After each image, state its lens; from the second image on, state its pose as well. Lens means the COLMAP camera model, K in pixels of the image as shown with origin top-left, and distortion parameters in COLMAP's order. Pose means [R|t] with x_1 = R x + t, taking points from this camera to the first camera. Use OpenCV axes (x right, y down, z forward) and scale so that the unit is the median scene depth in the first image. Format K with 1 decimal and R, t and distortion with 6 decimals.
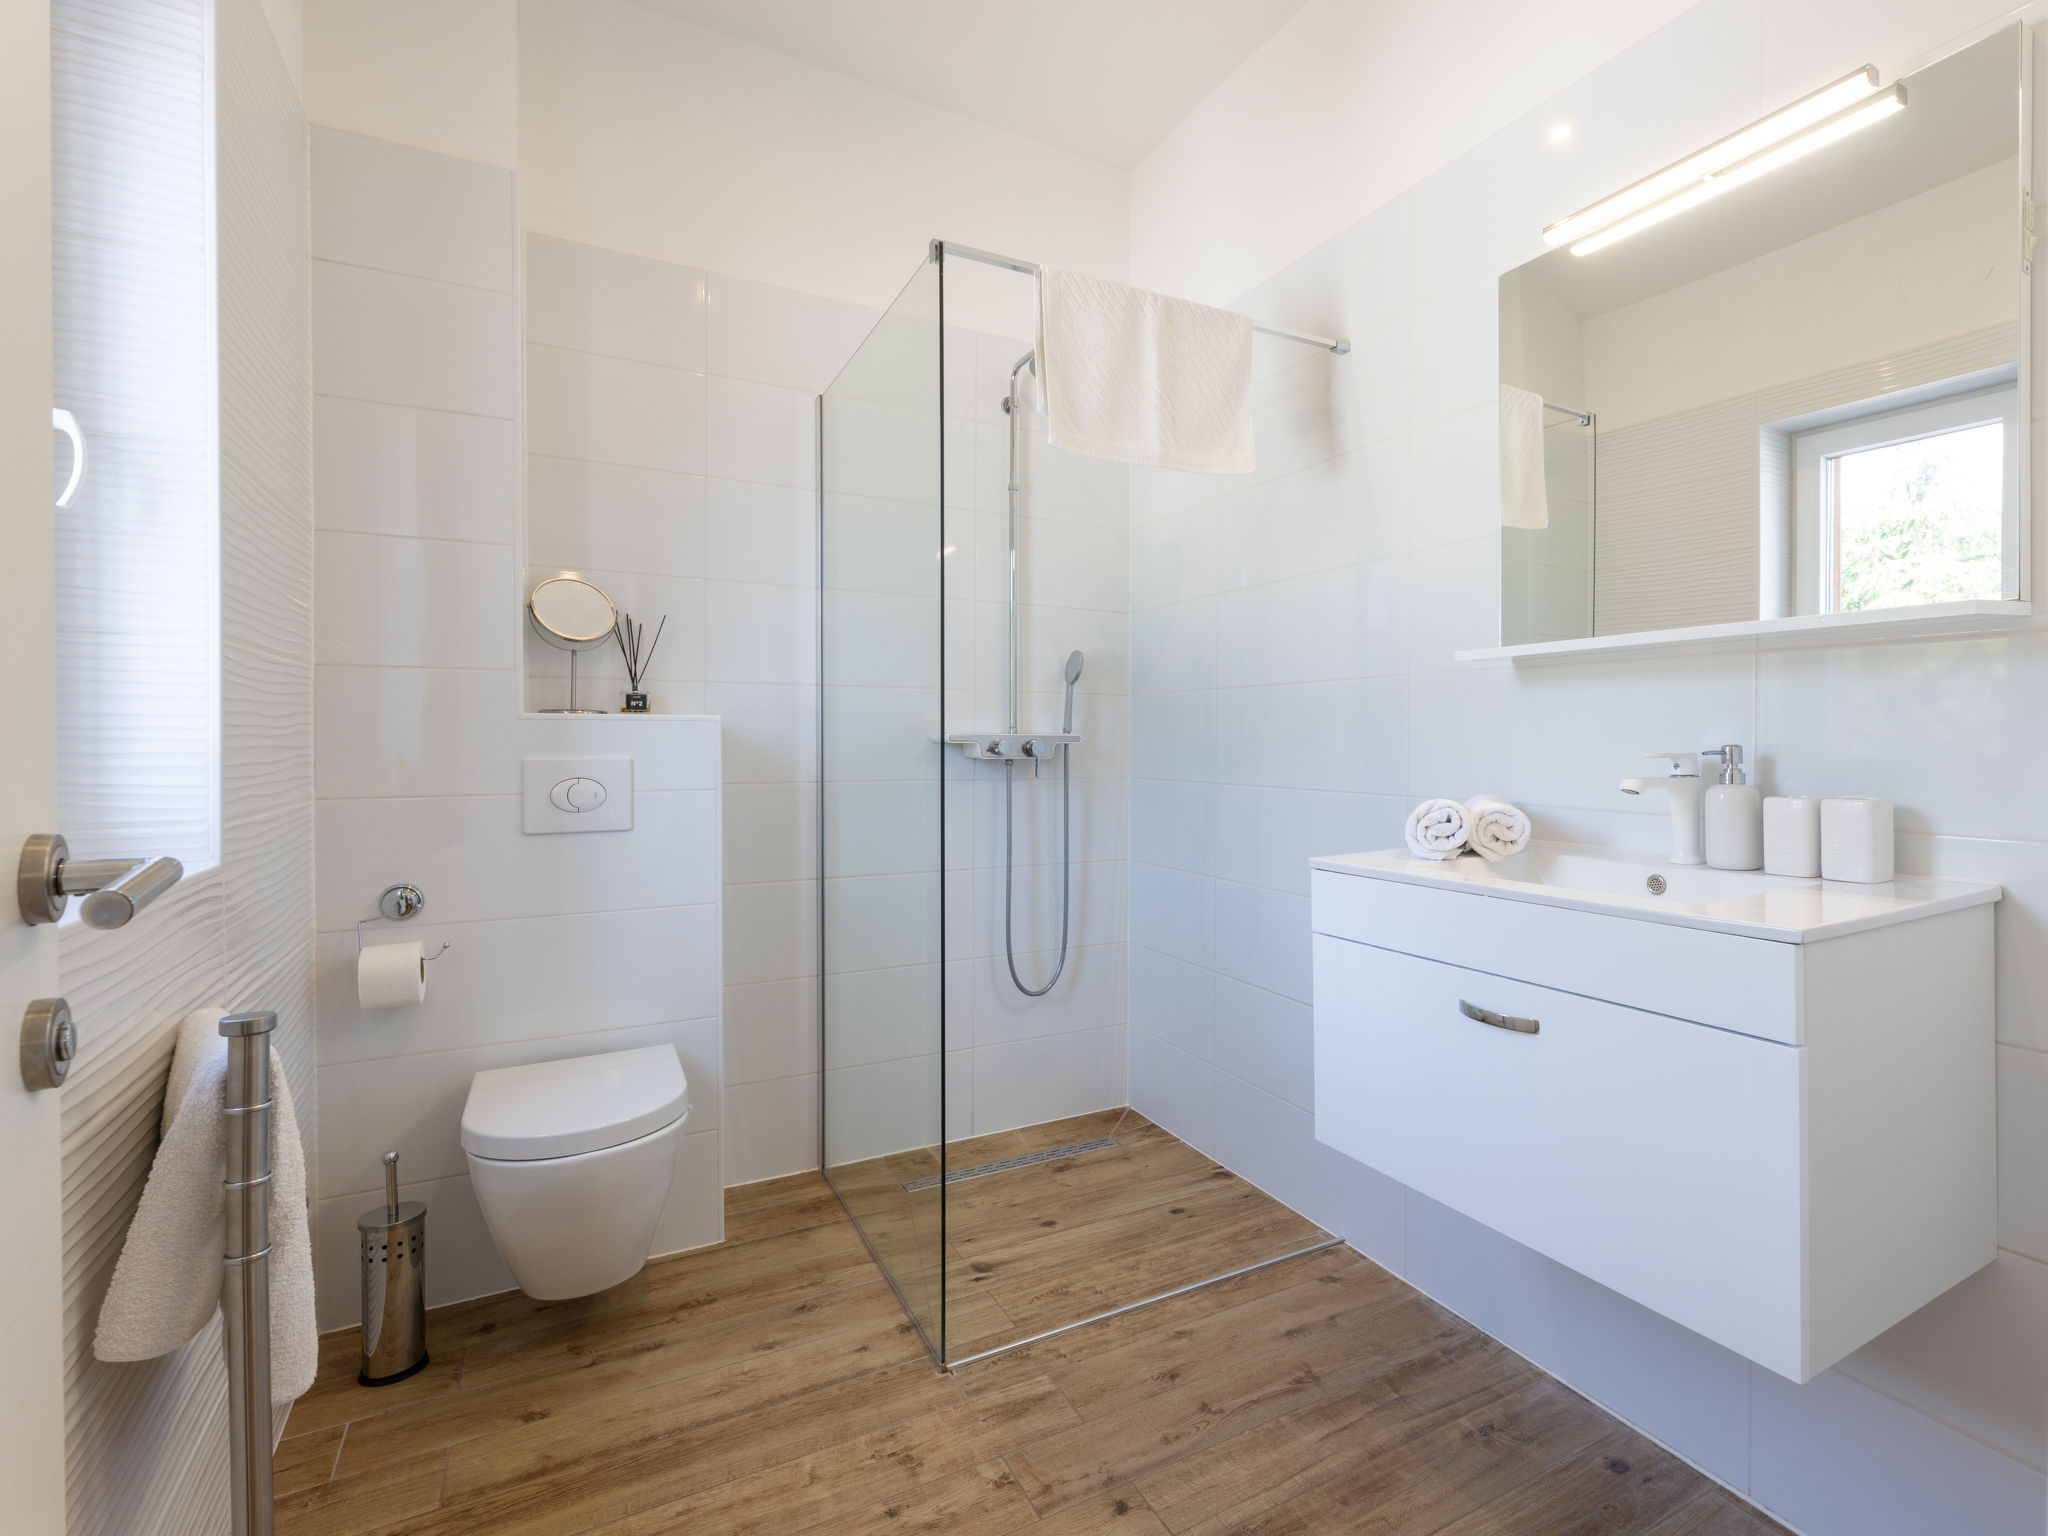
lens RADIAL K [[921.9, 0, 1034.7], [0, 921.9, 770.3], [0, 0, 1]] dist [-0.009803, 0.001258]
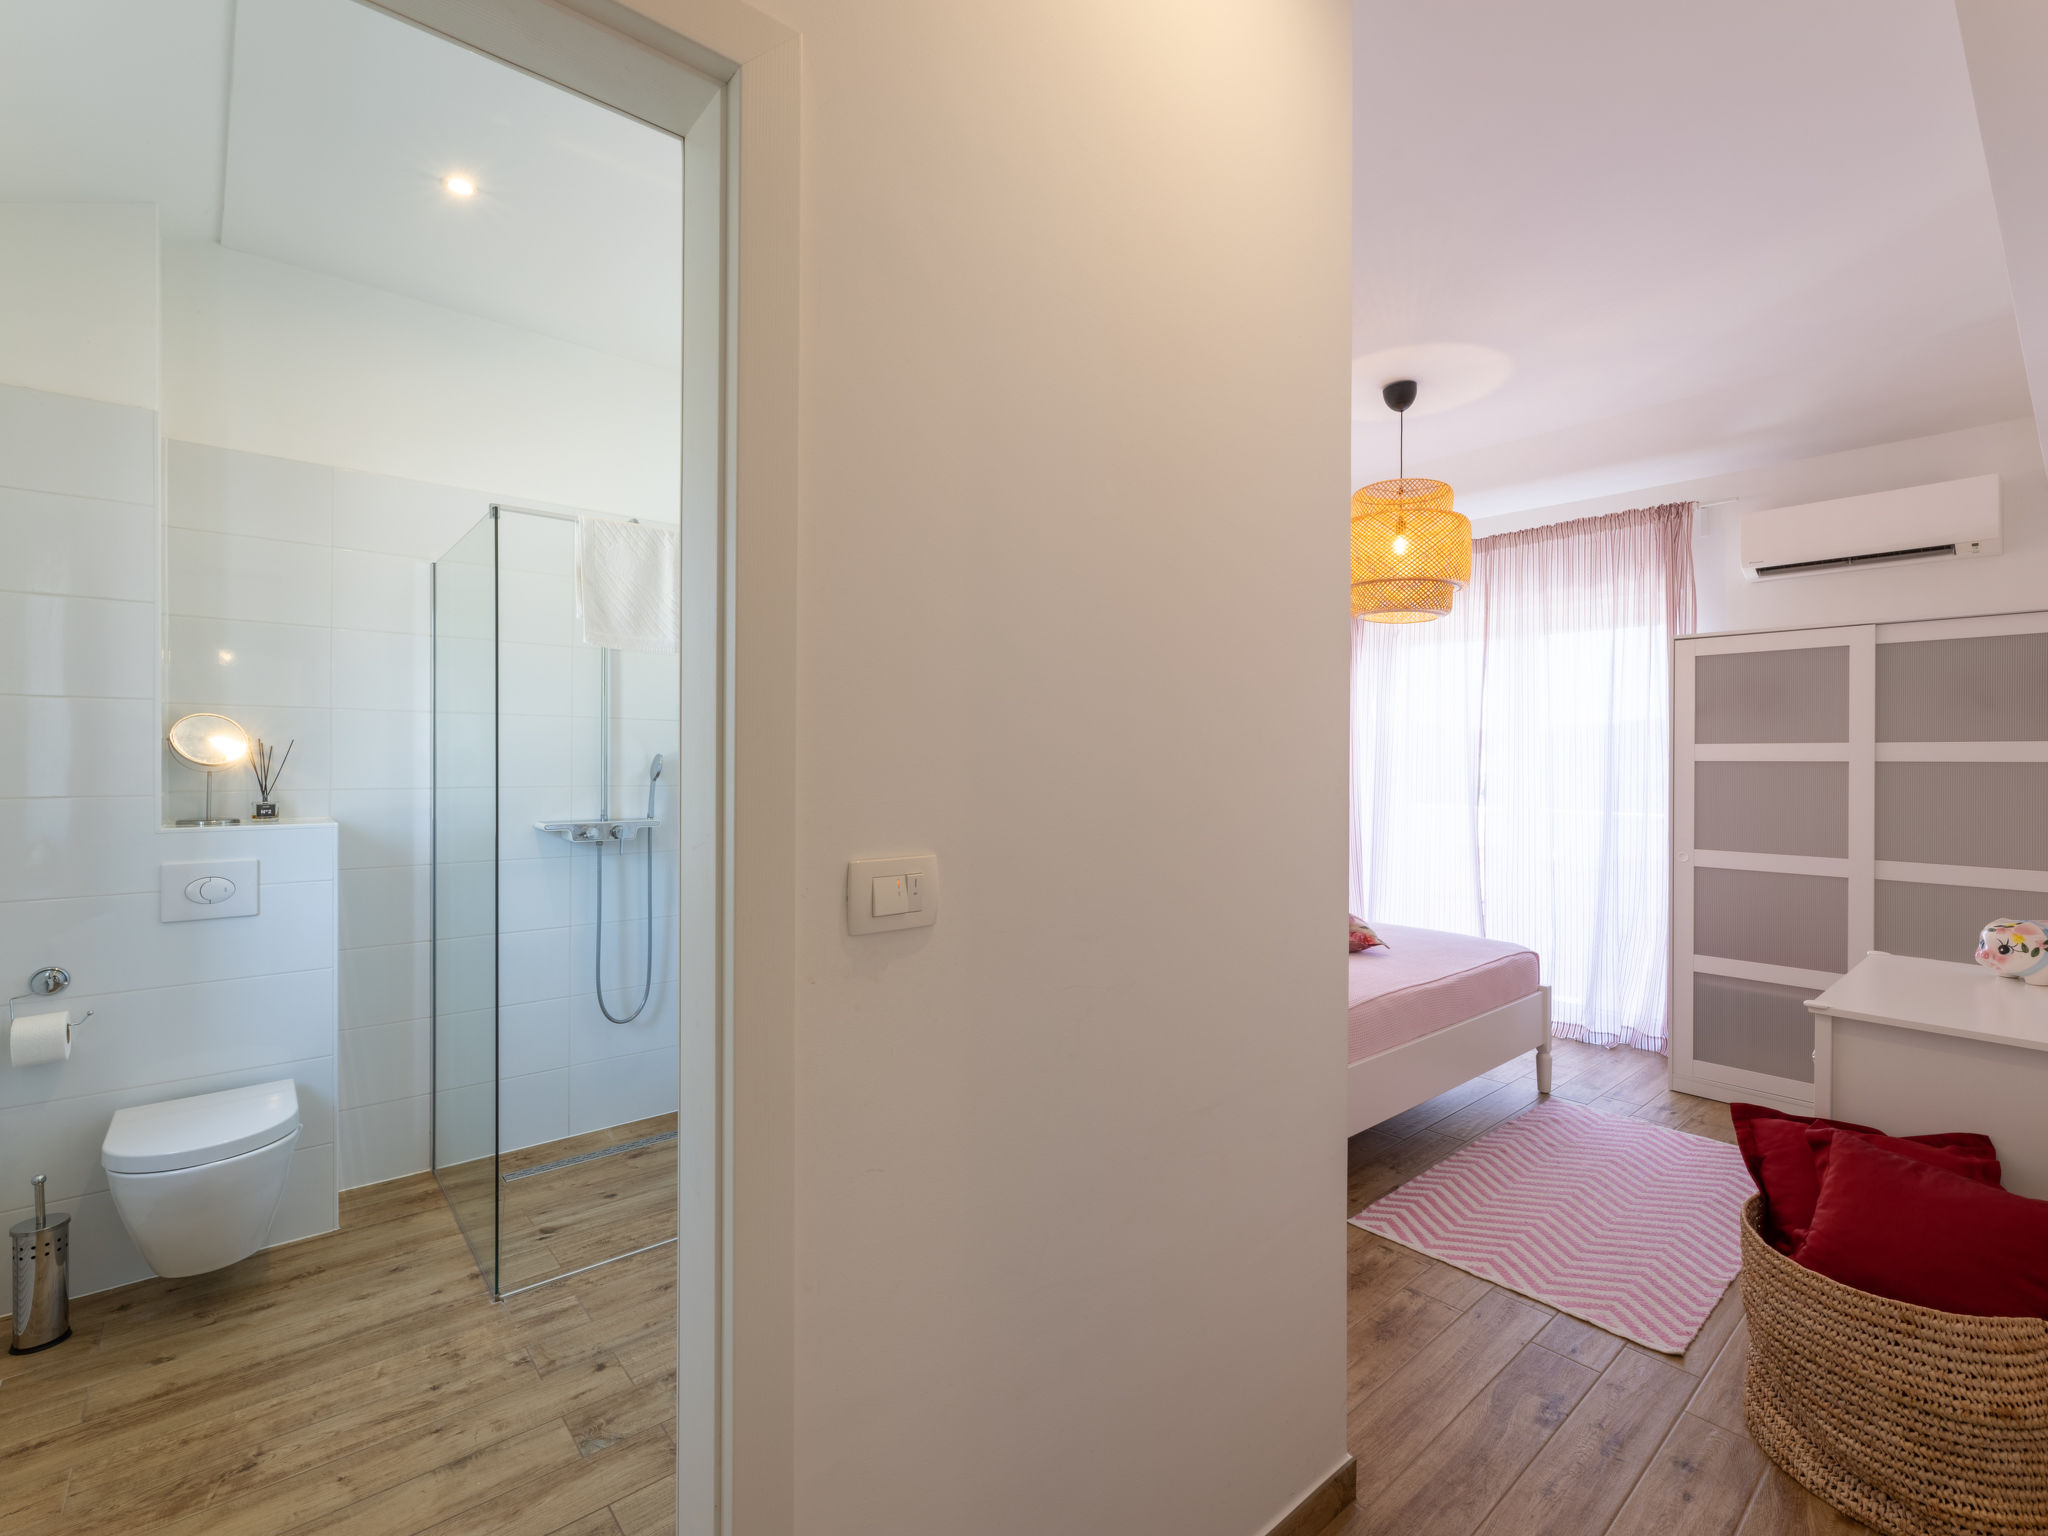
lens RADIAL K [[921.9, 0, 976.1], [0, 921.9, 764.4], [0, 0, 1]] dist [-0.009803, 0.001258]
pose [[0.980450, 0.004356, 0.196720, 0.322814], [-0.003132, 0.999974, -0.006534, -0.153604], [-0.196743, 0.005790, 0.980438, -0.501807]]
